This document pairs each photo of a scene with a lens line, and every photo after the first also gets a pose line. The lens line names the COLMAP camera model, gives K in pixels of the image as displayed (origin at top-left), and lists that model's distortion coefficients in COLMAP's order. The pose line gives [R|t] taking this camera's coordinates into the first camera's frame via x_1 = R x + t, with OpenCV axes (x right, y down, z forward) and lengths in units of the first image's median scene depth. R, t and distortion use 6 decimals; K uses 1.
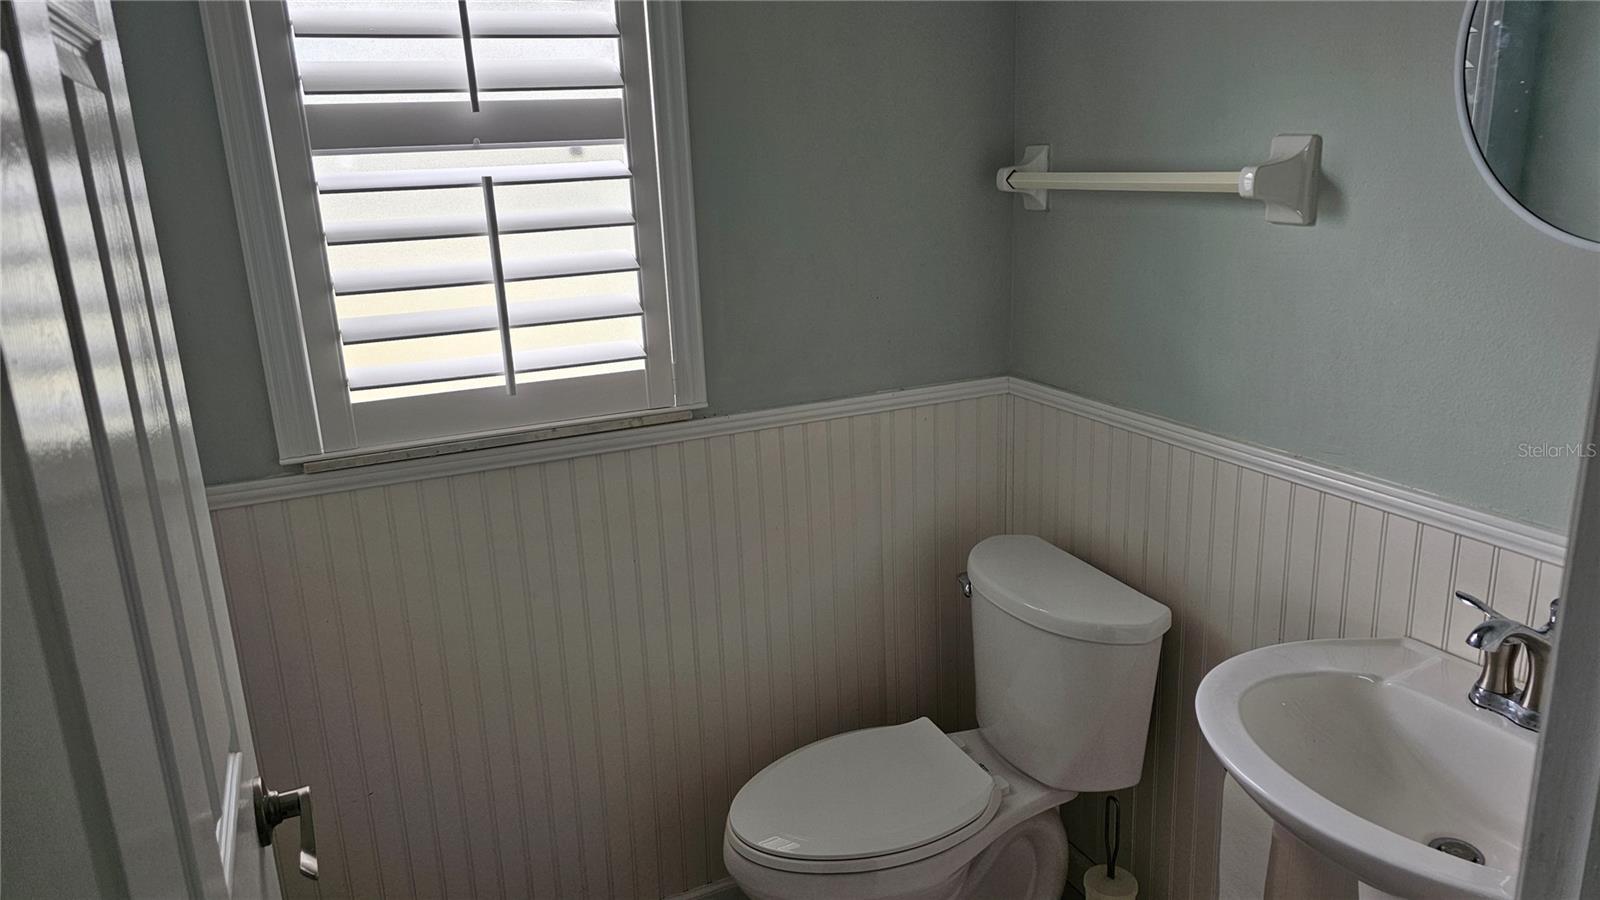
lens RADIAL K [[1108.2, 0, 803.2], [0, 1108.2, 447.3], [0, 0, 1]] dist [0.061432, -0.052751]
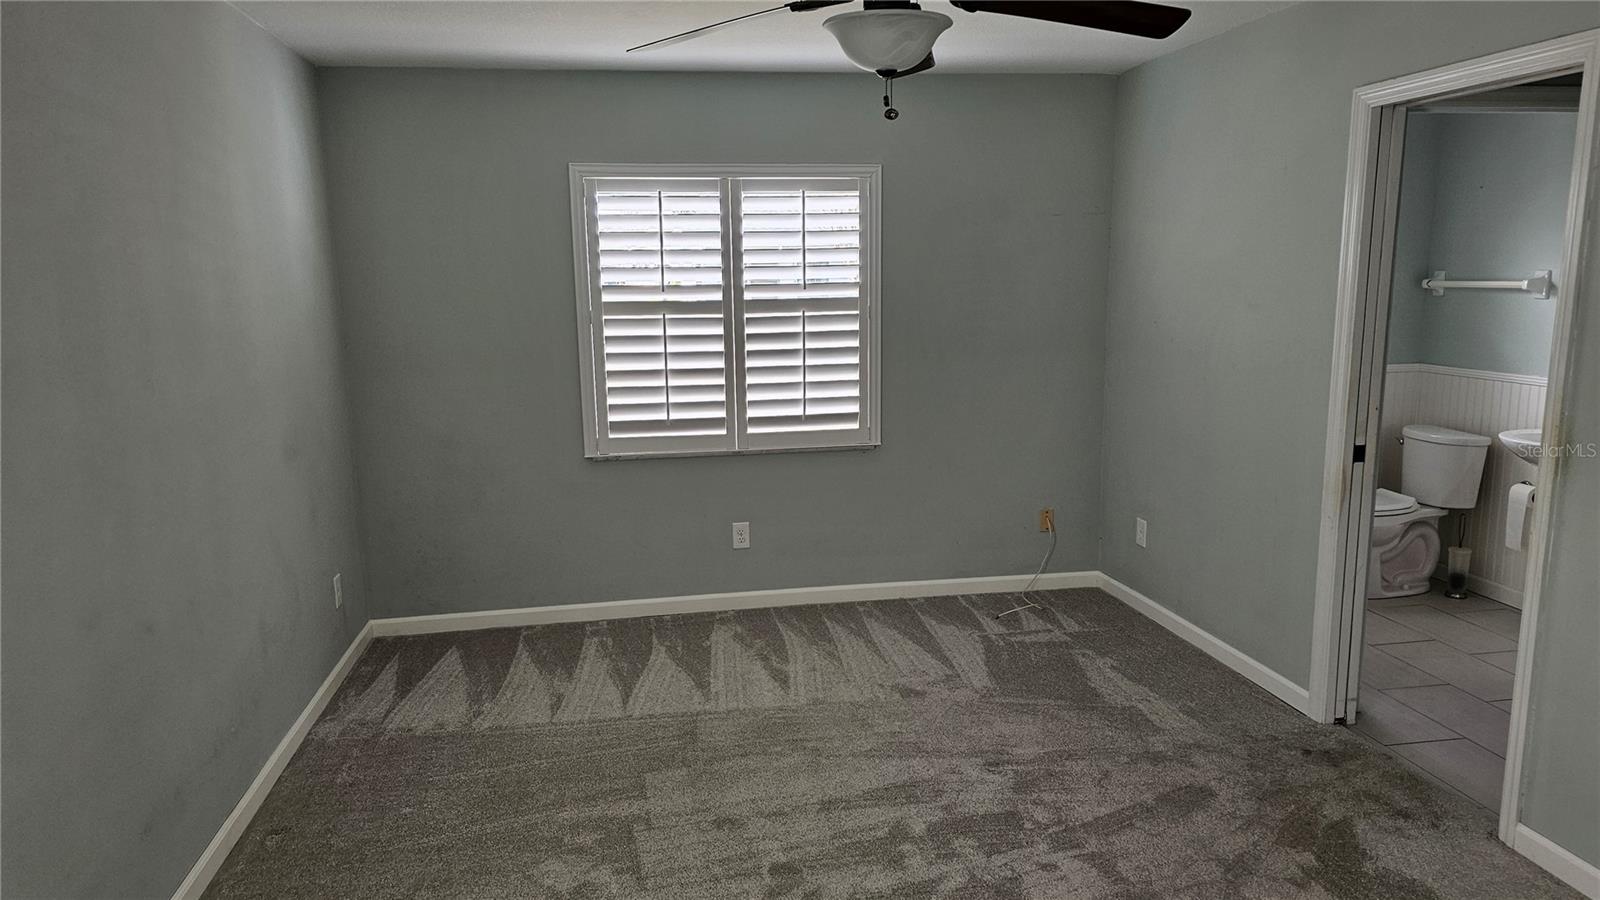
lens RADIAL K [[1108.2, 0, 799.4], [0, 1108.2, 458.9], [0, 0, 1]] dist [0.061432, -0.052751]
pose [[0.968336, 0.065420, -0.240926, -0.622229], [-0.086062, 0.993374, -0.076168, 0.530982], [0.234347, 0.094491, 0.967550, -1.987046]]
